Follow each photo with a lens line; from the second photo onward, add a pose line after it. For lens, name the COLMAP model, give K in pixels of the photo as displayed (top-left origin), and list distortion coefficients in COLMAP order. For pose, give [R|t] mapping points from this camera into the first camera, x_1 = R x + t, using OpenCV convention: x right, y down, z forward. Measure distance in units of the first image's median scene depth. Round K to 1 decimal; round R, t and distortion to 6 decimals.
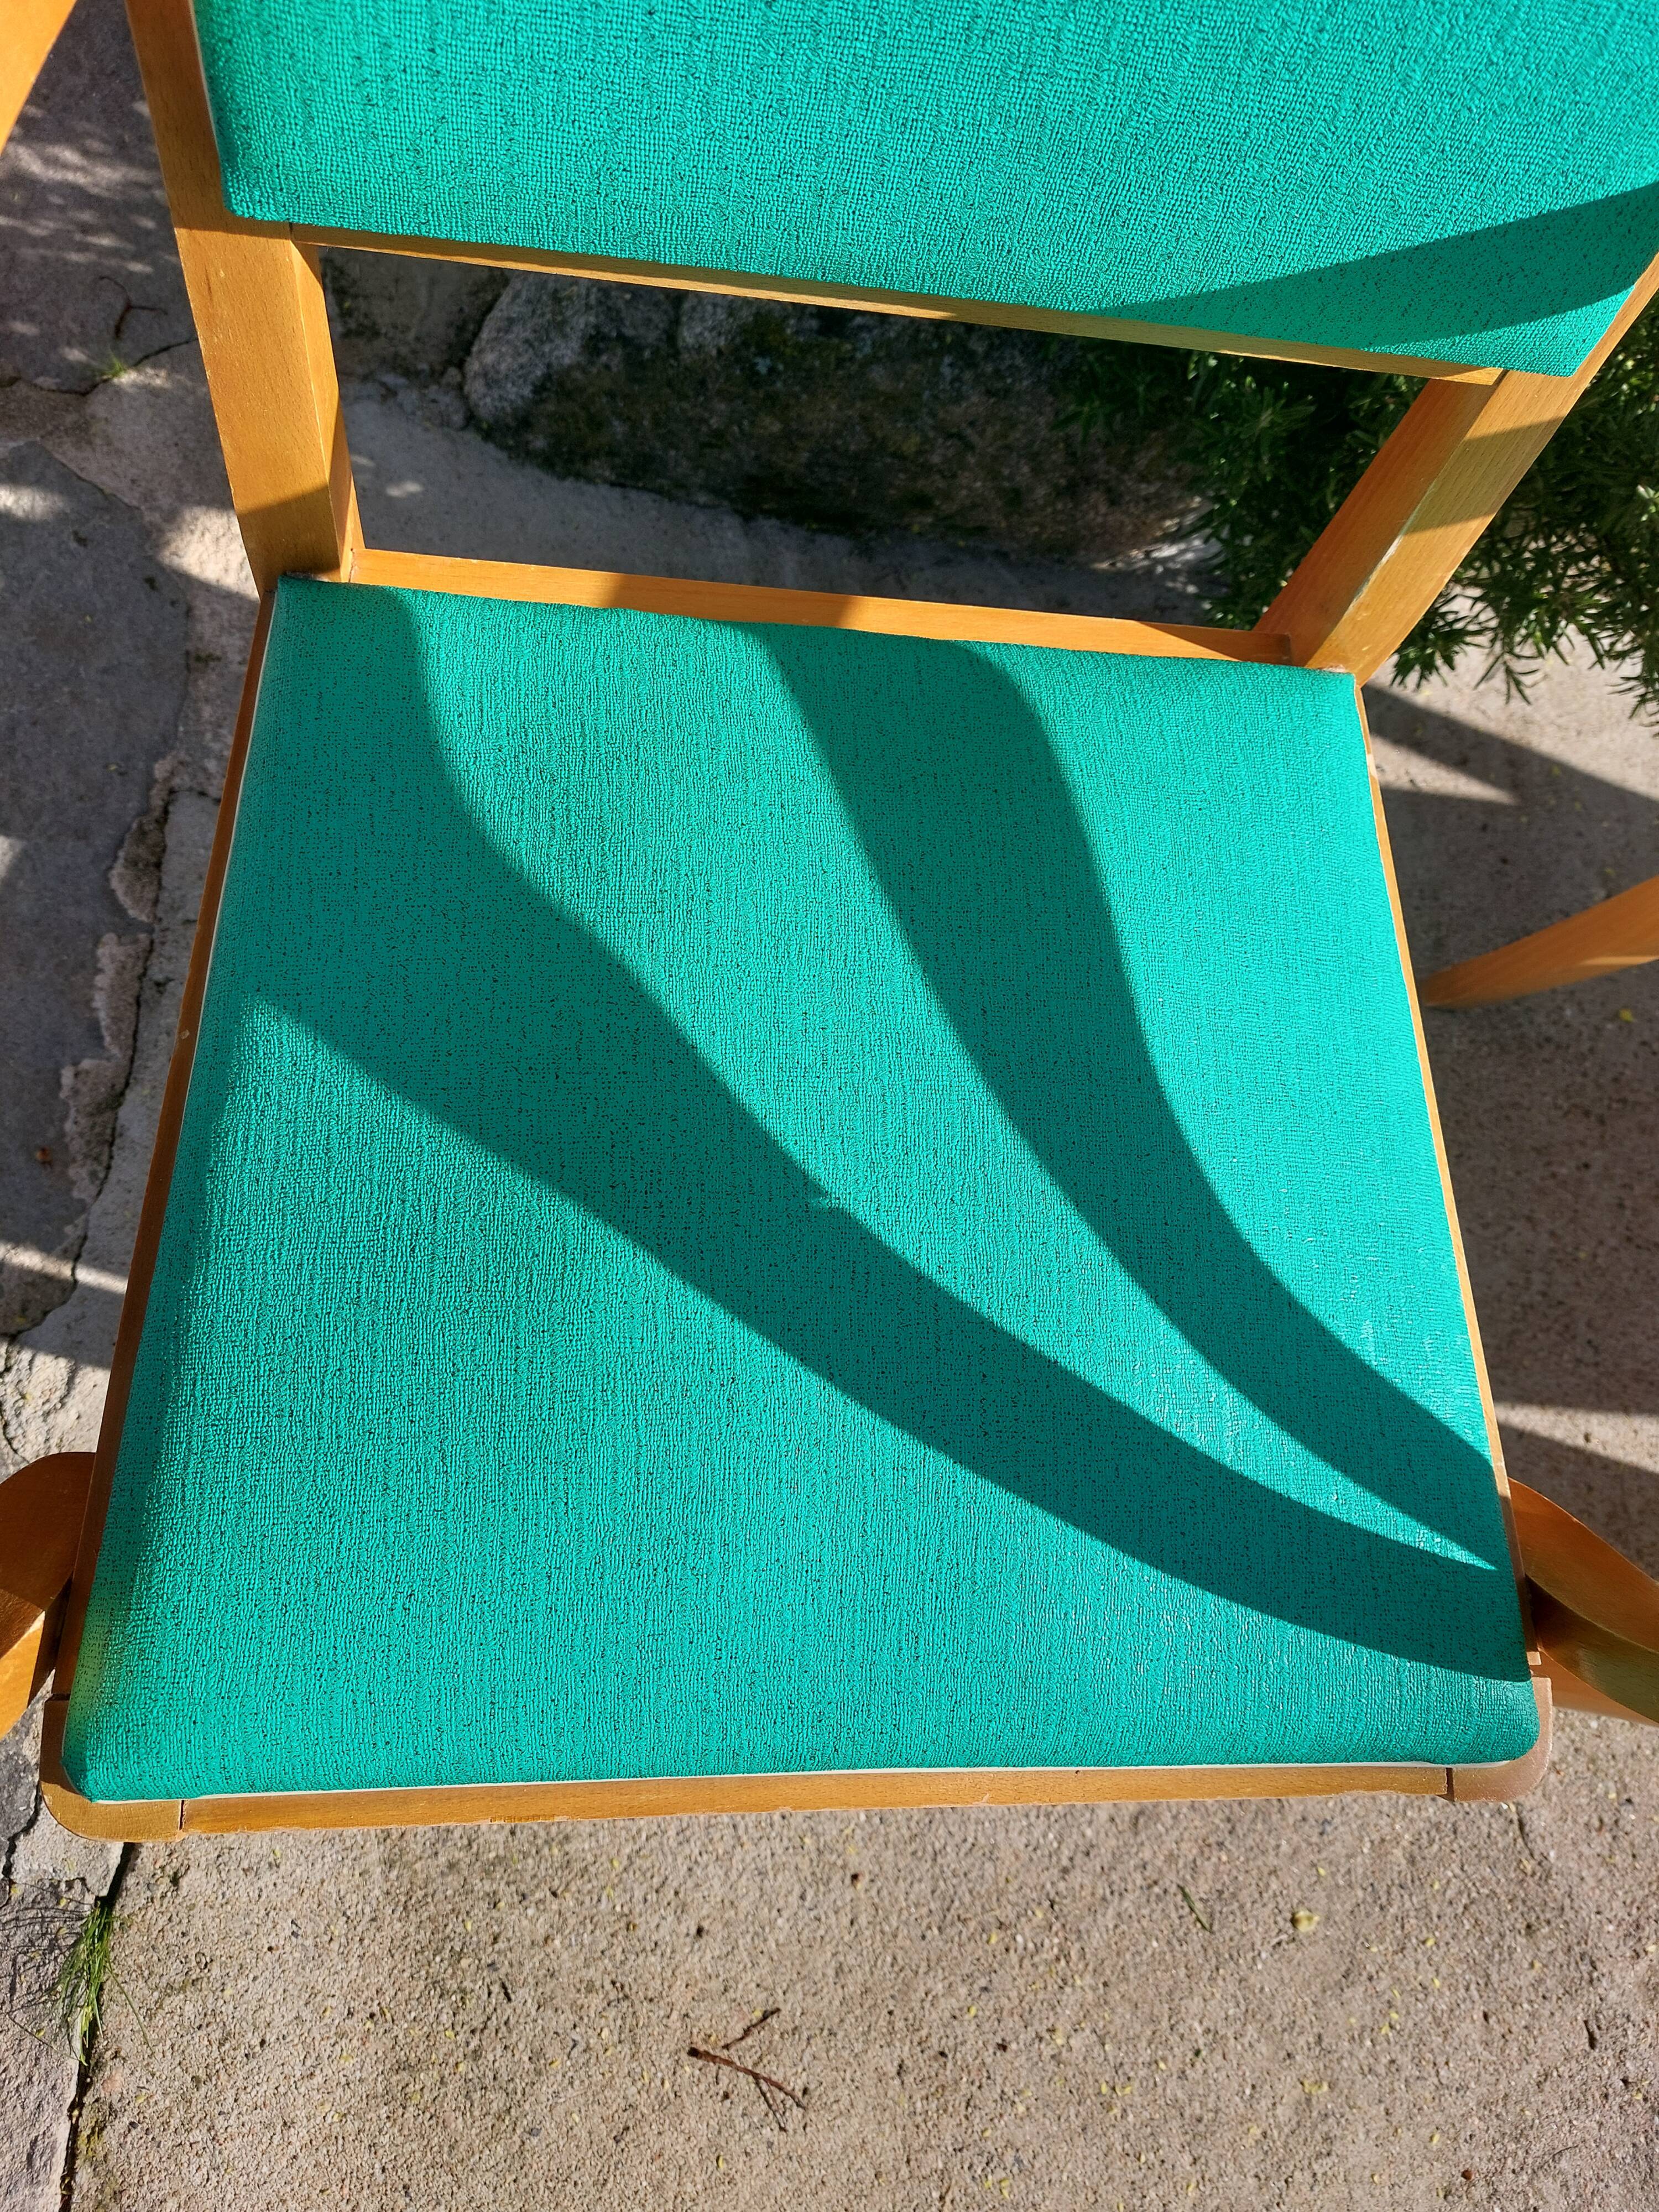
lens RADIAL K [[1617.3, 0, 811.4], [0, 1617.3, 1132.4], [0, 0, 1]] dist [0.045582, -0.044097]
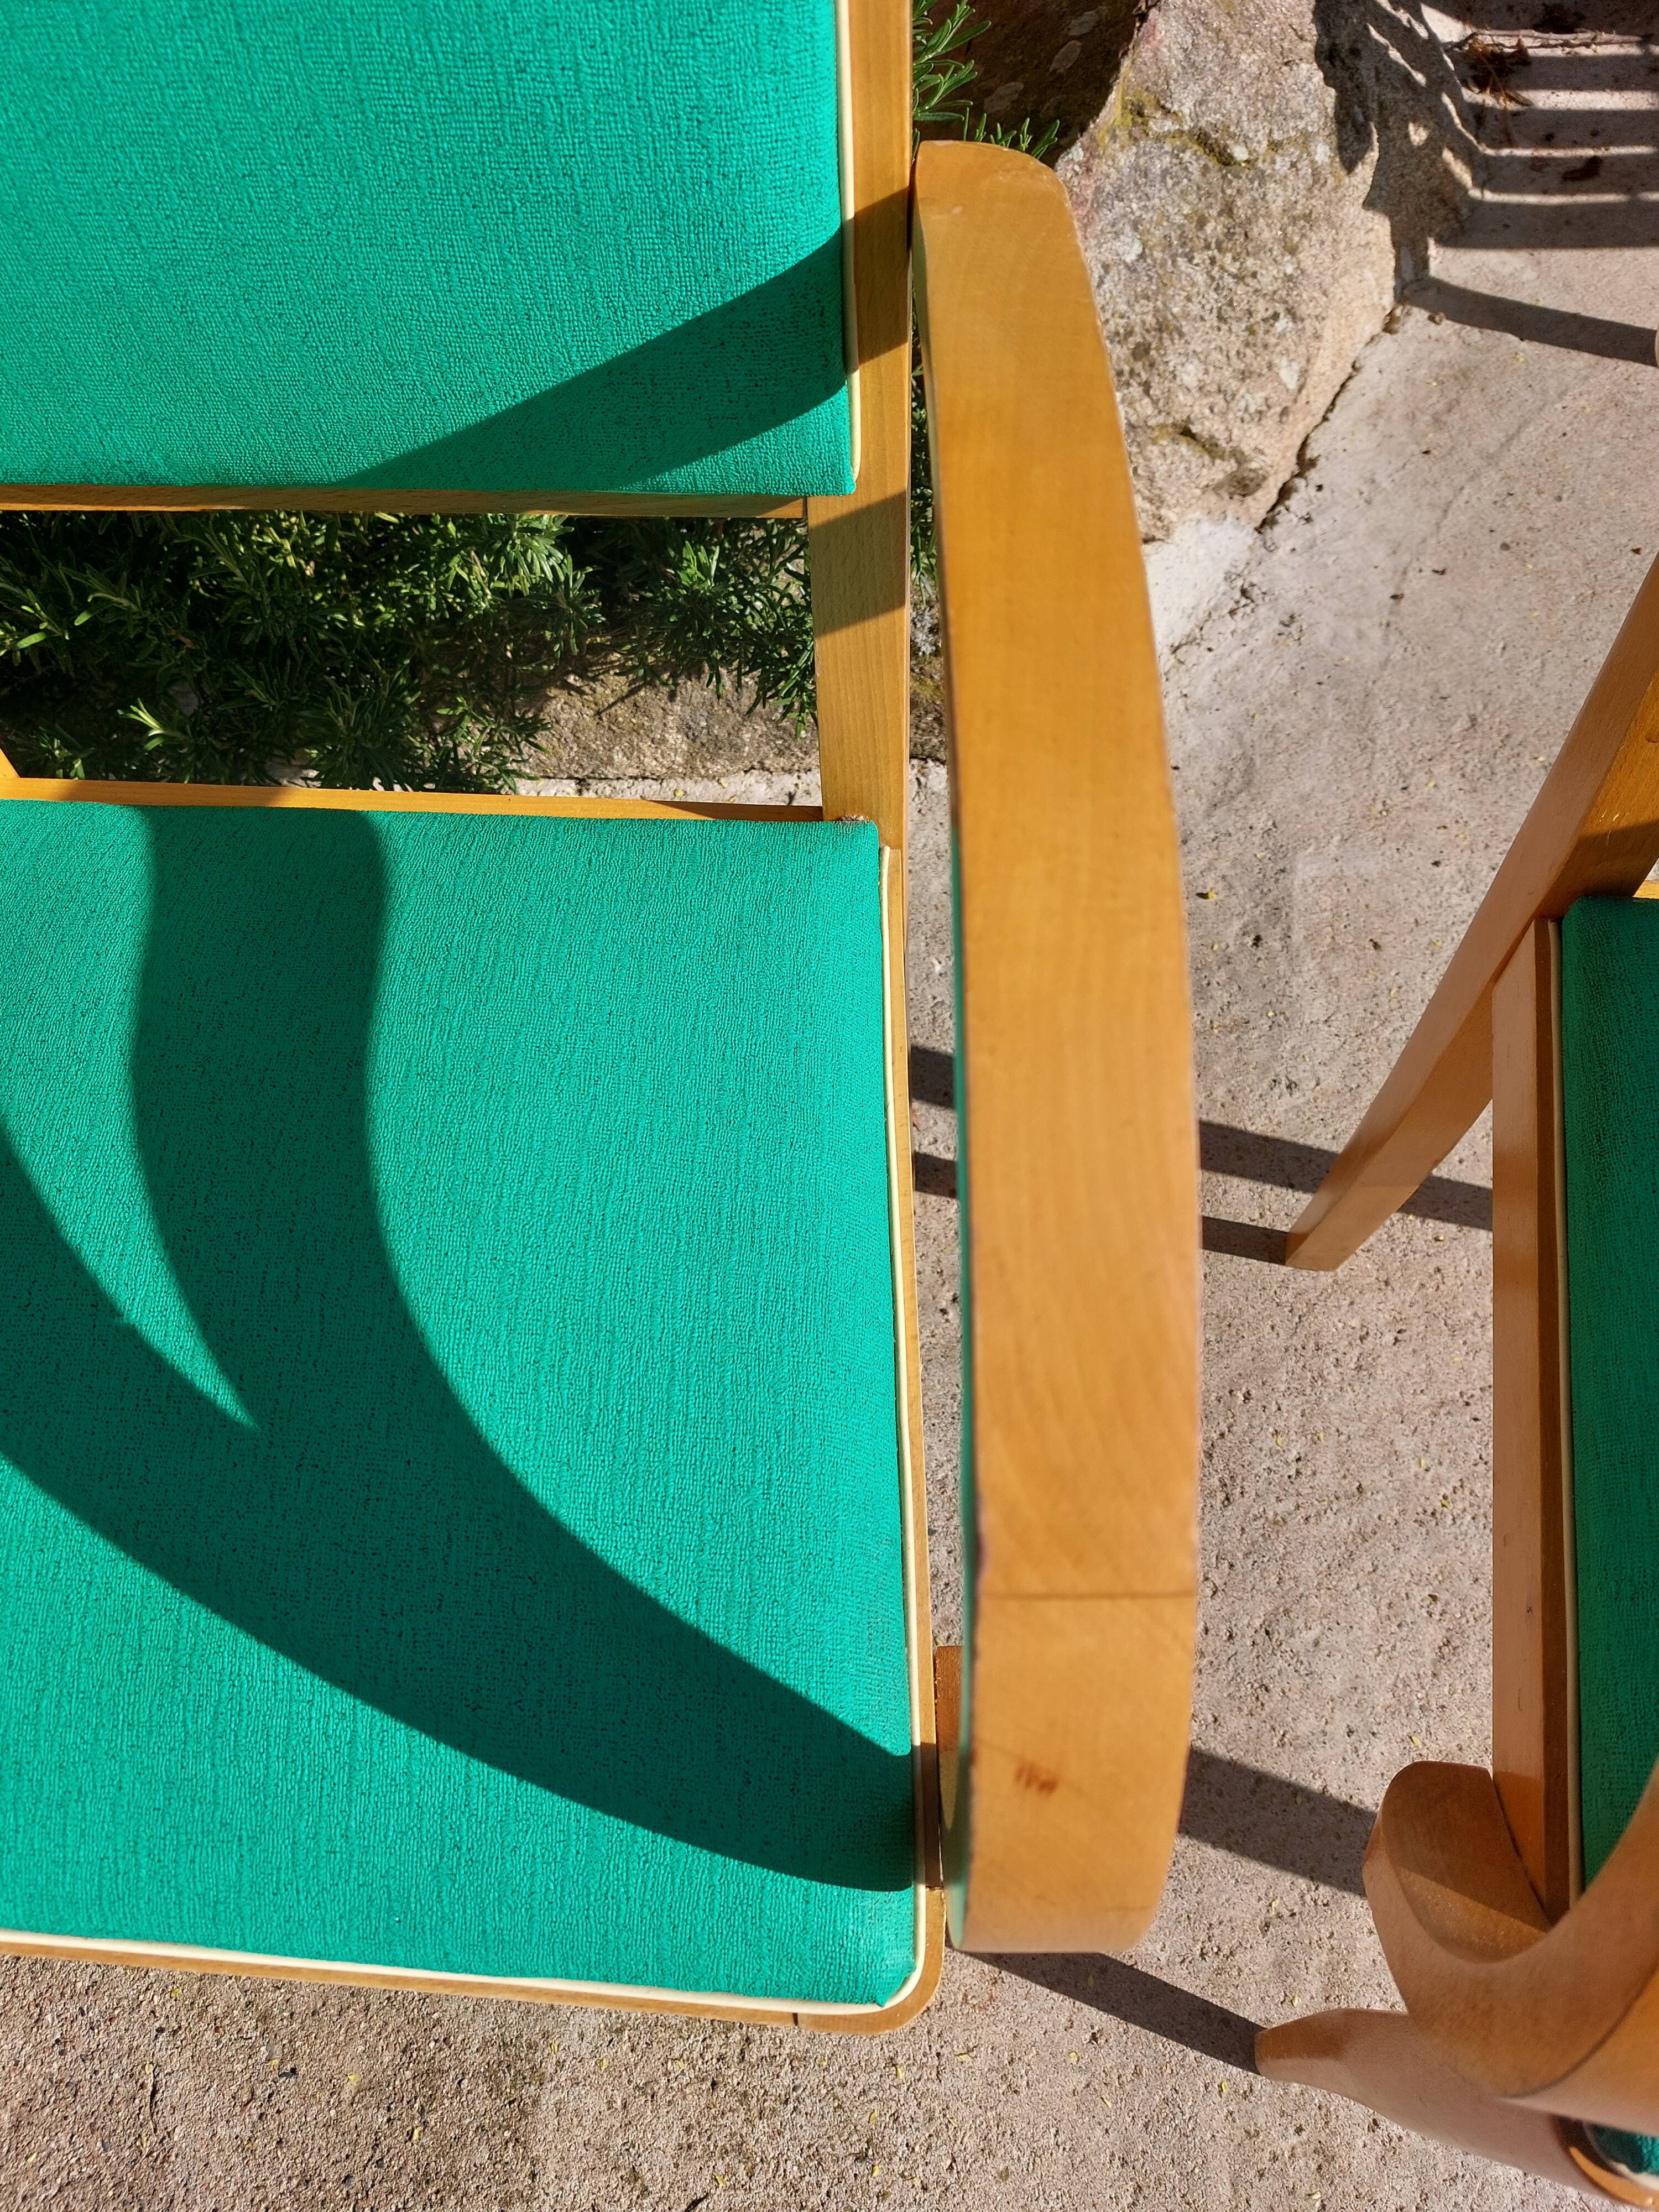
lens RADIAL K [[1638.0, 0, 834.8], [0, 1638.0, 1122.0], [0, 0, 1]] dist [0.039502, -0.039706]
pose [[0.978669, -0.056701, -0.197463, 1.045223], [0.011915, 0.975207, -0.220975, 0.130694], [0.205097, 0.213909, 0.955080, 0.141428]]
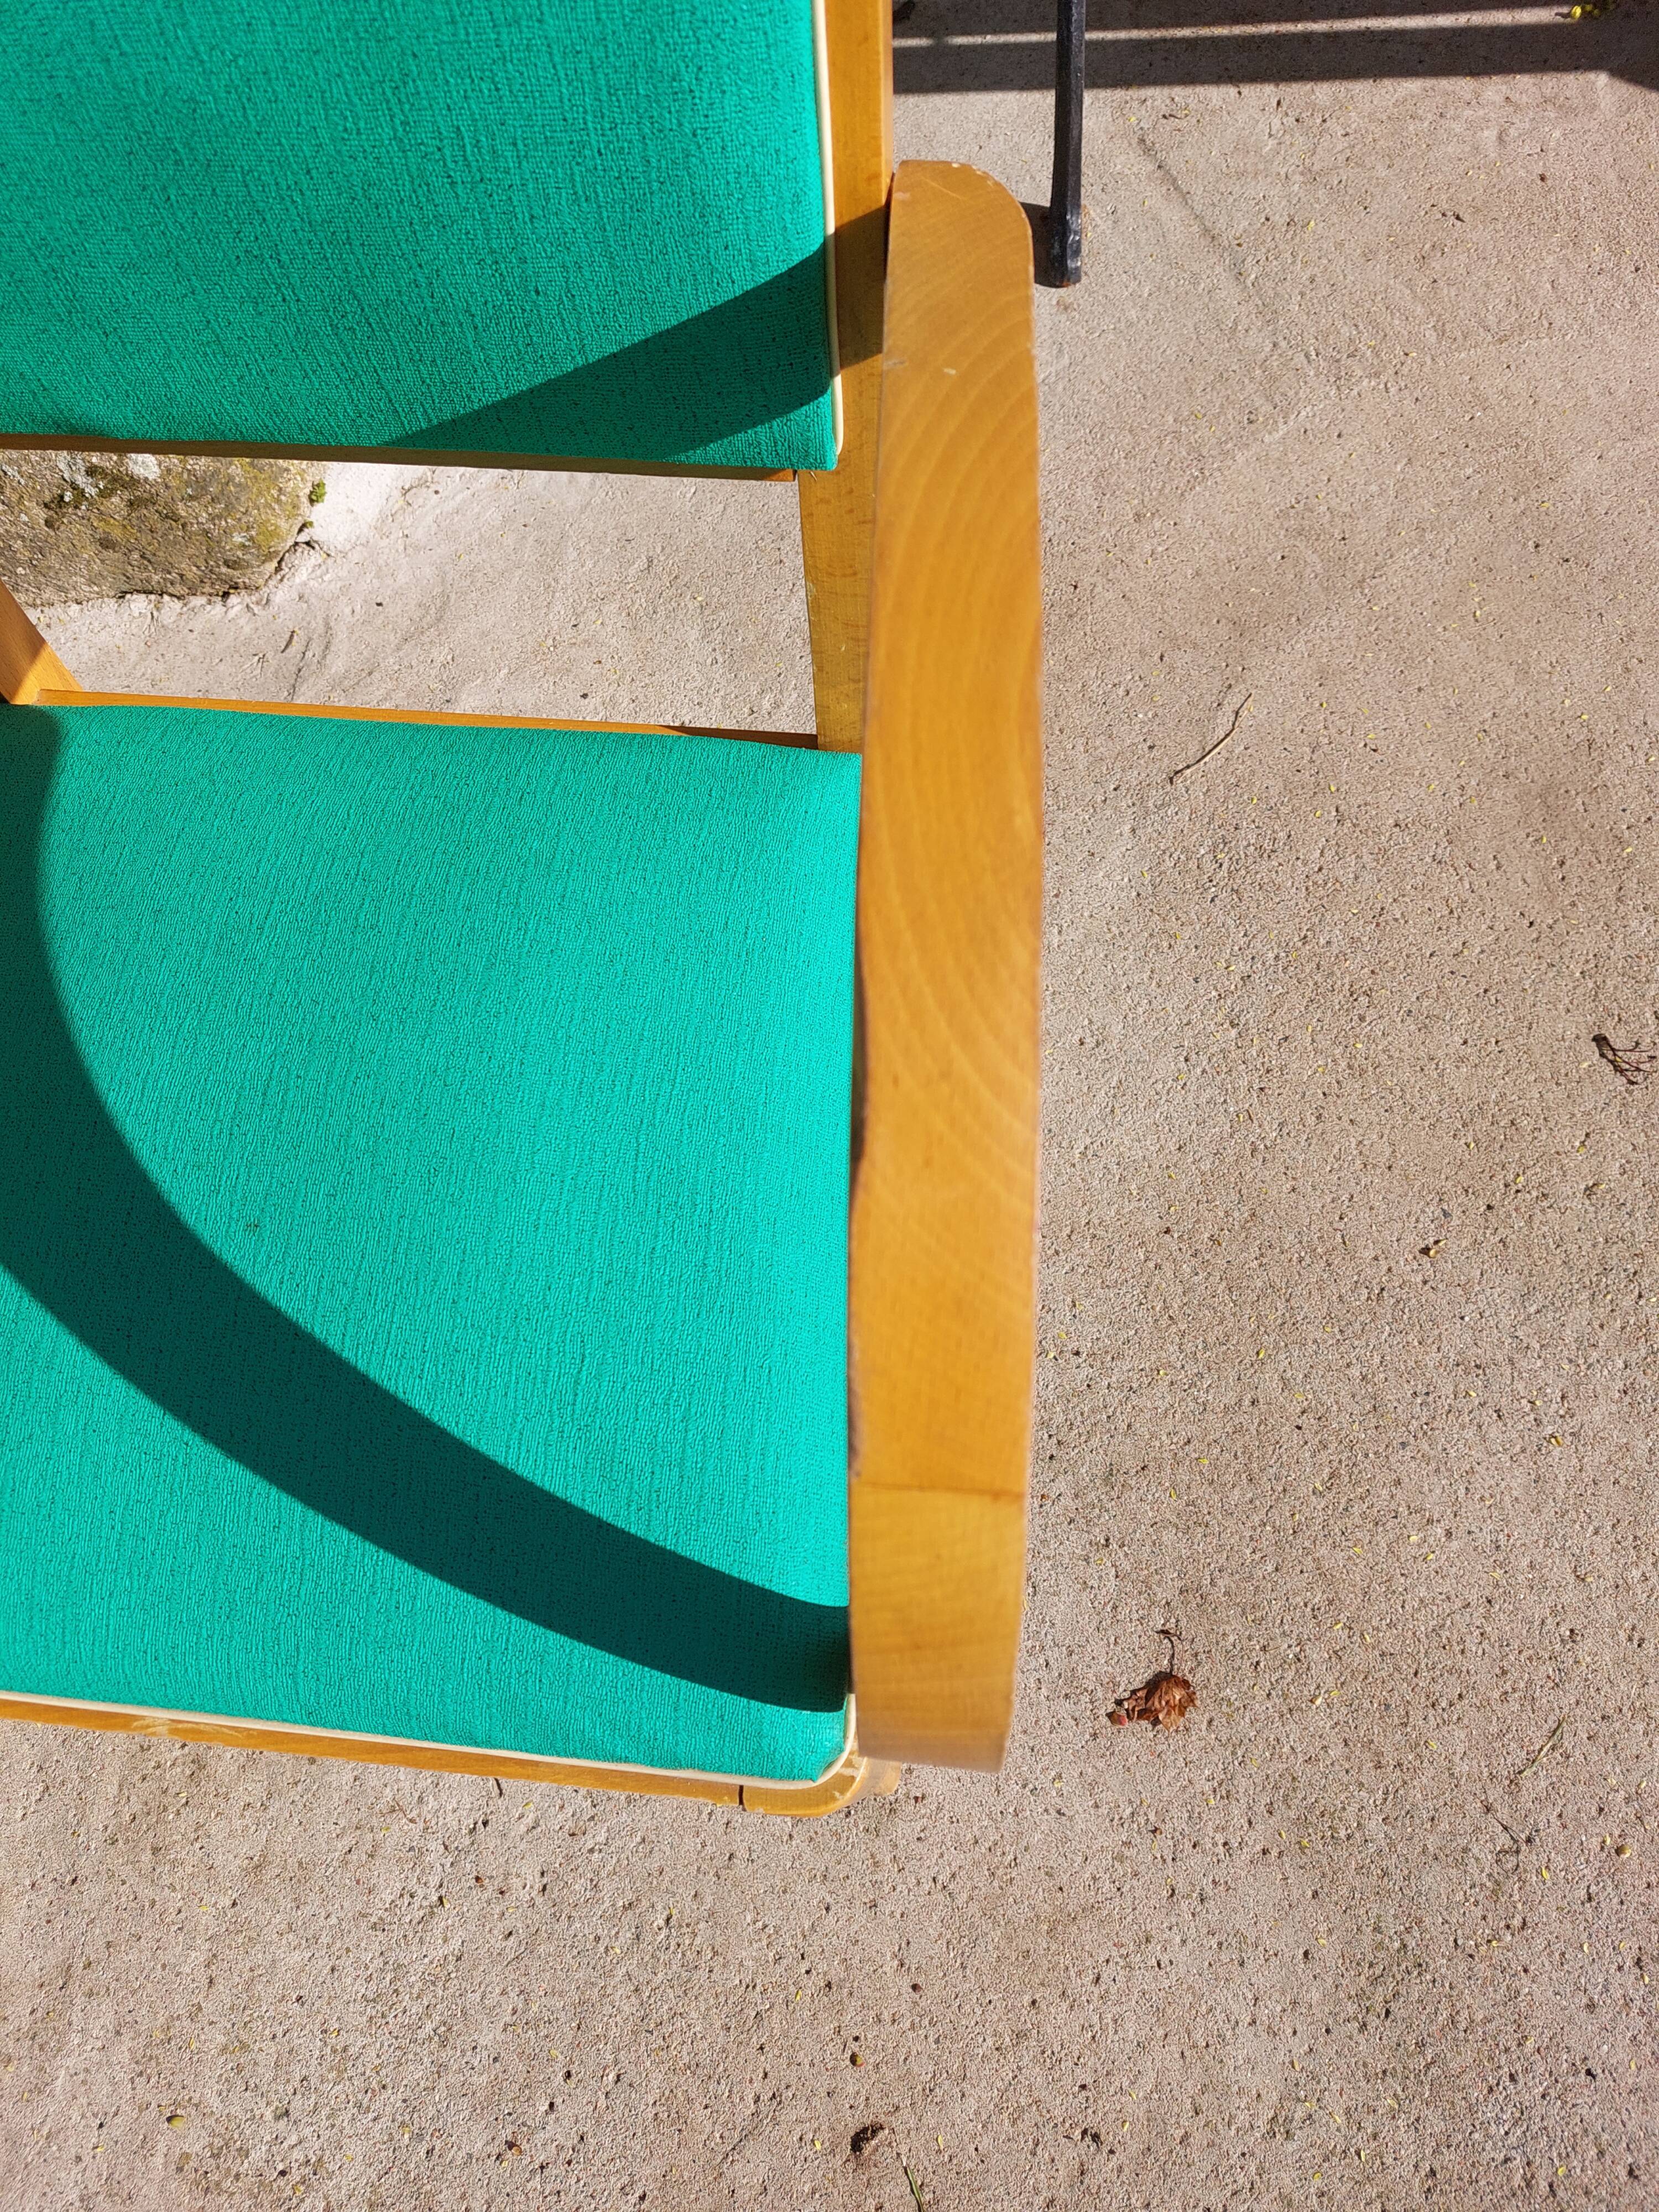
lens RADIAL K [[1638.0, 0, 873.3], [0, 1638.0, 1120.8], [0, 0, 1]] dist [0.039502, -0.039706]
pose [[0.974214, -0.029921, -0.223633, 1.776733], [0.000494, 0.991449, -0.130497, 0.199666], [0.225625, 0.127021, 0.965898, 0.157703]]
